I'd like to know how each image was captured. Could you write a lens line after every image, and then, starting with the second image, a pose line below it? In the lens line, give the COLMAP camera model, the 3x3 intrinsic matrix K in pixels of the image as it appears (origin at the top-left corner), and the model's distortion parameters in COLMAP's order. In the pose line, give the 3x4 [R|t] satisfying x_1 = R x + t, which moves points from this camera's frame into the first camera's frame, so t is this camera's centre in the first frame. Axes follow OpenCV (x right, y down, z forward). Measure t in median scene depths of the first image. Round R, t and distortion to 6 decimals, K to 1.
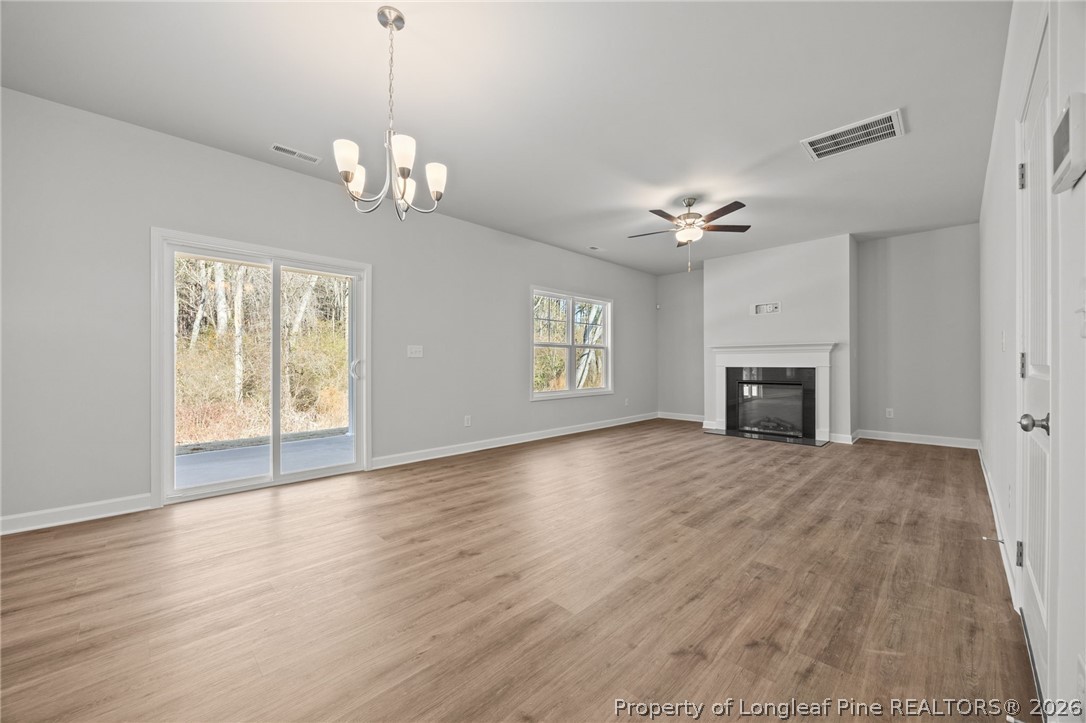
lens RADIAL K [[414.5, 0, 540.2], [0, 414.5, 363.0], [0, 0, 1]] dist [-0.003147, 0.000441]
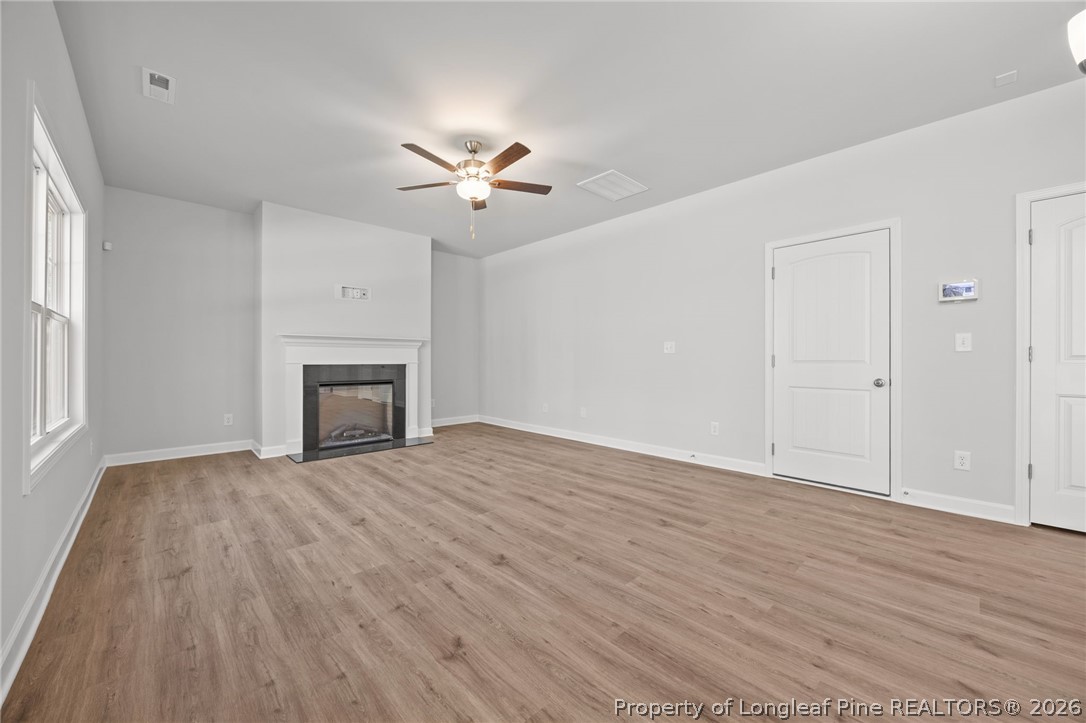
lens RADIAL K [[414.5, 0, 553.6], [0, 414.5, 361.8], [0, 0, 1]] dist [-0.003147, 0.000441]
pose [[-0.001574, -0.003869, 0.999991, -0.316193], [-0.004077, 0.999984, 0.003863, 0.000558], [-0.999990, -0.004071, -0.001590, 0.681464]]
